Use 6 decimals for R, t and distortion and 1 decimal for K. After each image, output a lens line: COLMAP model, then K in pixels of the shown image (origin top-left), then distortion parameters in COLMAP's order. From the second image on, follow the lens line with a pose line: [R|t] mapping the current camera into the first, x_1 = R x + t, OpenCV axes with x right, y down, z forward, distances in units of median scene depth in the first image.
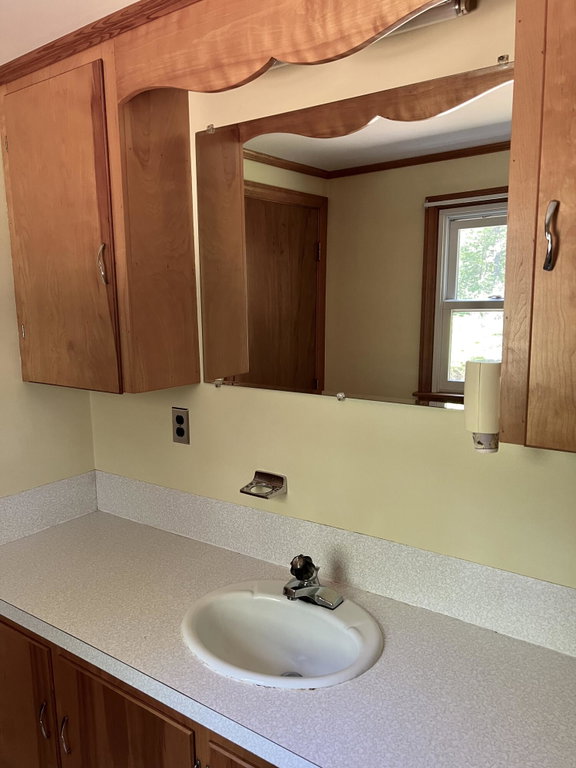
lens RADIAL K [[567.7, 0, 286.4], [0, 567.7, 378.0], [0, 0, 1]] dist [0.072935, -0.087524]
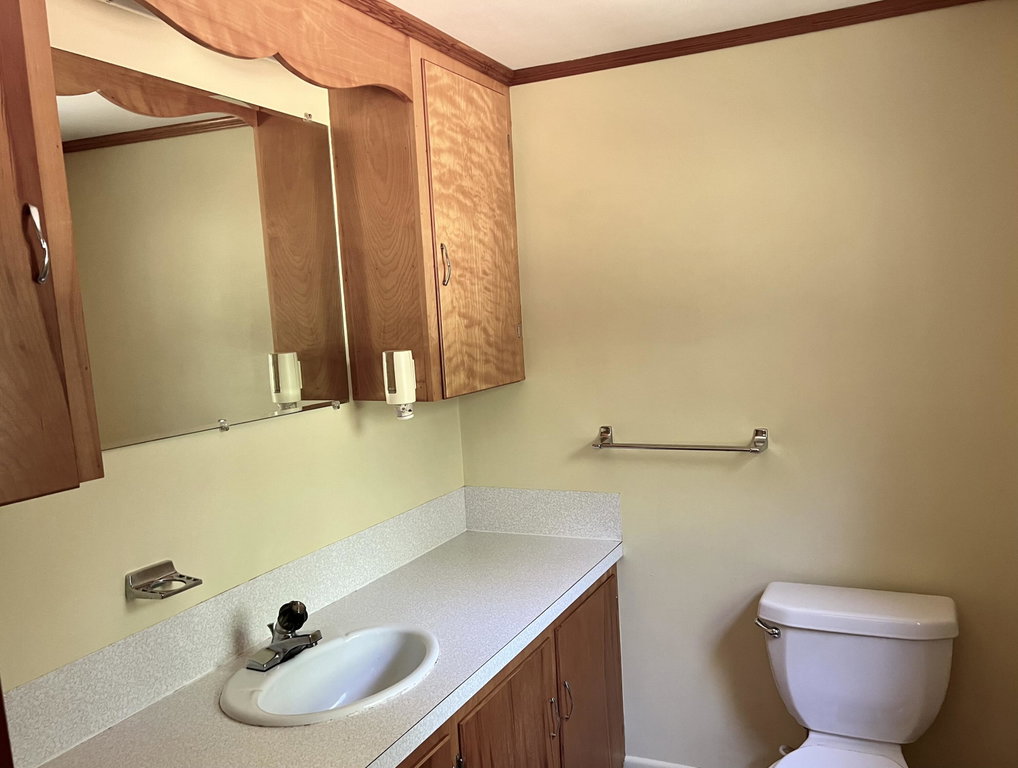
lens RADIAL K [[752.5, 0, 516.3], [0, 752.5, 386.5], [0, 0, 1]] dist [0.072935, -0.087524]
pose [[-0.128816, -0.084816, 0.988035, -1.163786], [0.185577, 0.976673, 0.108035, -0.073753], [-0.974150, 0.197273, -0.110072, 0.750738]]
